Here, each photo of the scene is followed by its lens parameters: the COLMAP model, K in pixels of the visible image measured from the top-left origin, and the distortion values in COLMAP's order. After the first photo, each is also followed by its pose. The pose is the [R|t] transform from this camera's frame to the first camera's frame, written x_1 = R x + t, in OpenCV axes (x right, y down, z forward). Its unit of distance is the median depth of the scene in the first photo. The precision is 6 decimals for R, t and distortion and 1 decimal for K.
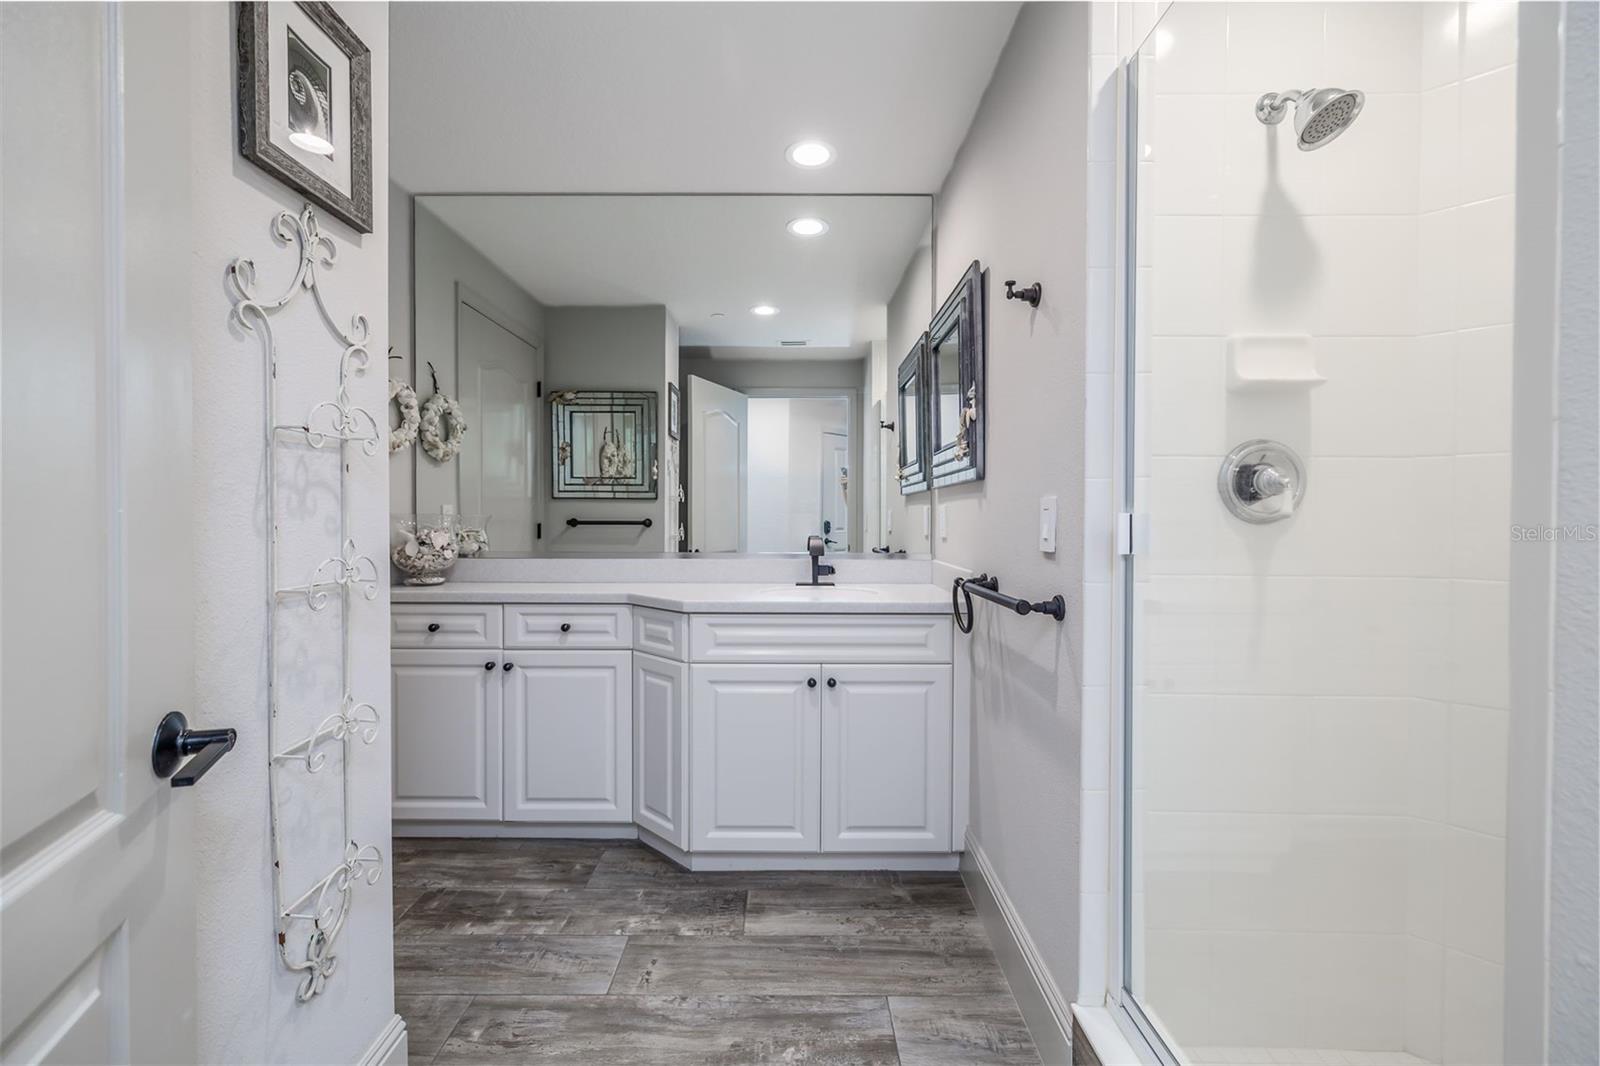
lens RADIAL K [[696.8, 0, 802.6], [0, 696.8, 532.4], [0, 0, 1]] dist [0.002320, 0.000427]
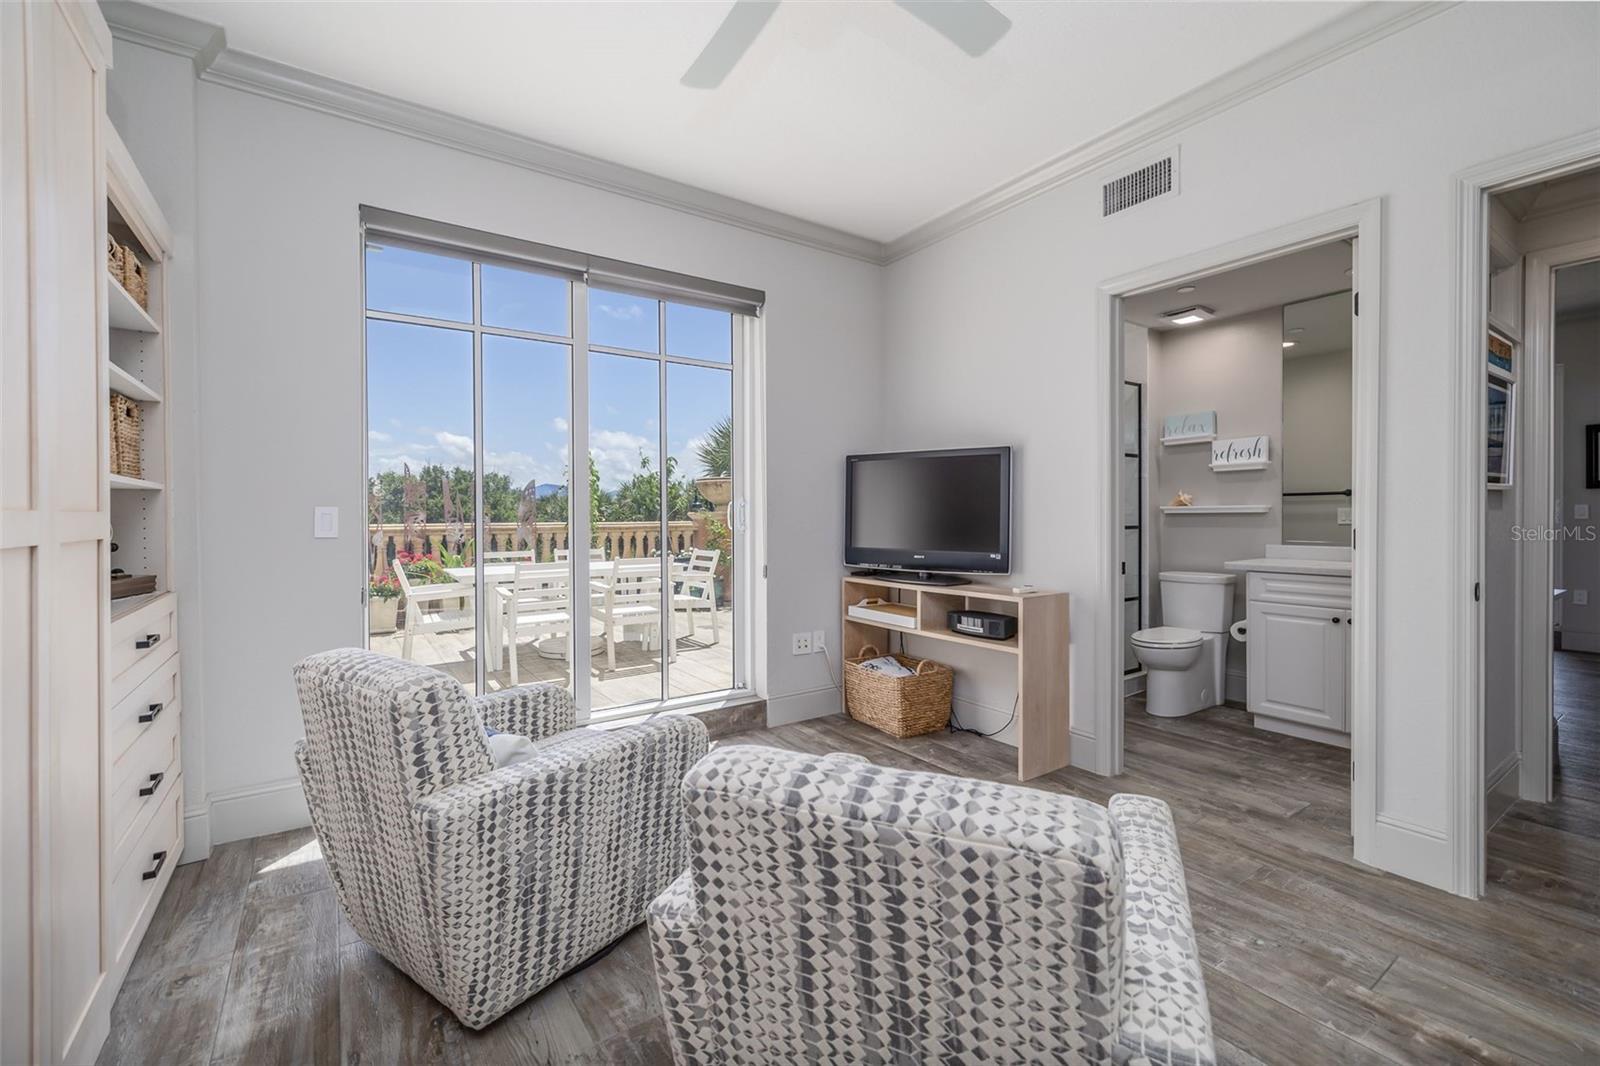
lens RADIAL K [[696.8, 0, 803.8], [0, 696.8, 528.2], [0, 0, 1]] dist [0.002320, 0.000427]
pose [[0.553555, -0.006527, -0.832787, 0.630397], [-0.008237, 0.999877, -0.013311, 0.042683], [0.832772, 0.014228, 0.553433, -0.808898]]
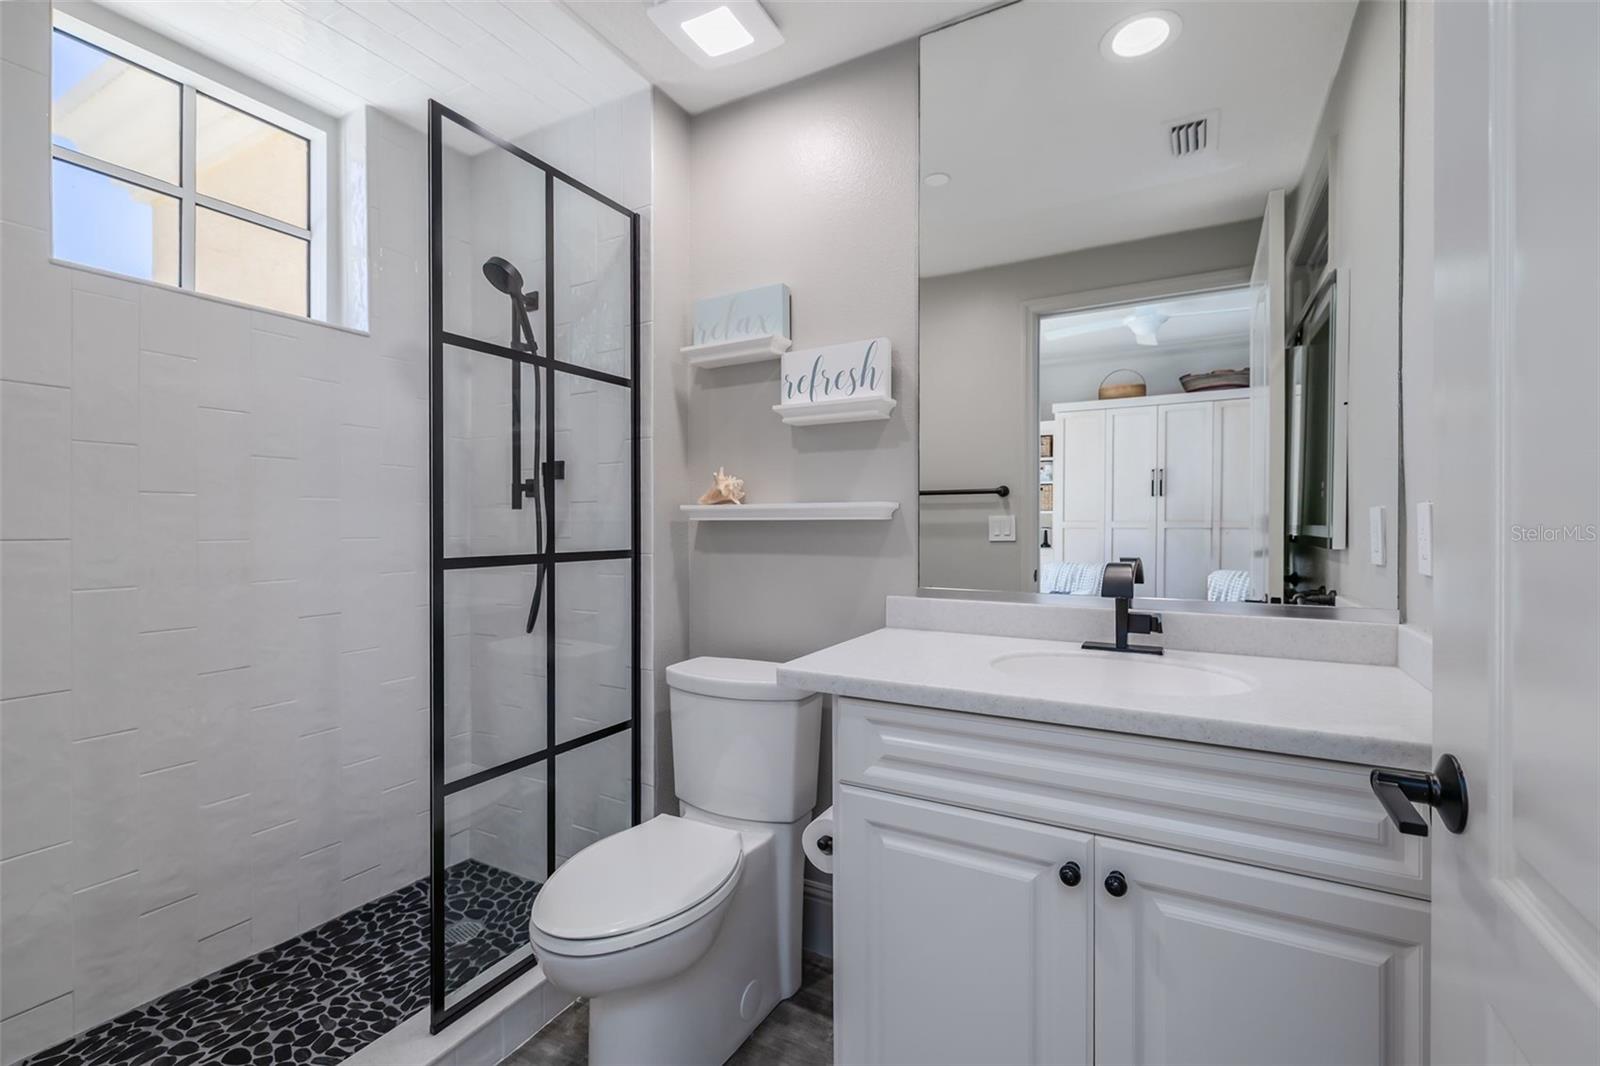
lens RADIAL K [[696.8, 0, 798.7], [0, 696.8, 536.7], [0, 0, 1]] dist [0.002320, 0.000427]
pose [[0.857449, -0.006127, -0.514532, 0.097042], [-0.001896, 0.999885, -0.015066, -0.003409], [0.514565, 0.013894, 0.857339, 0.487269]]
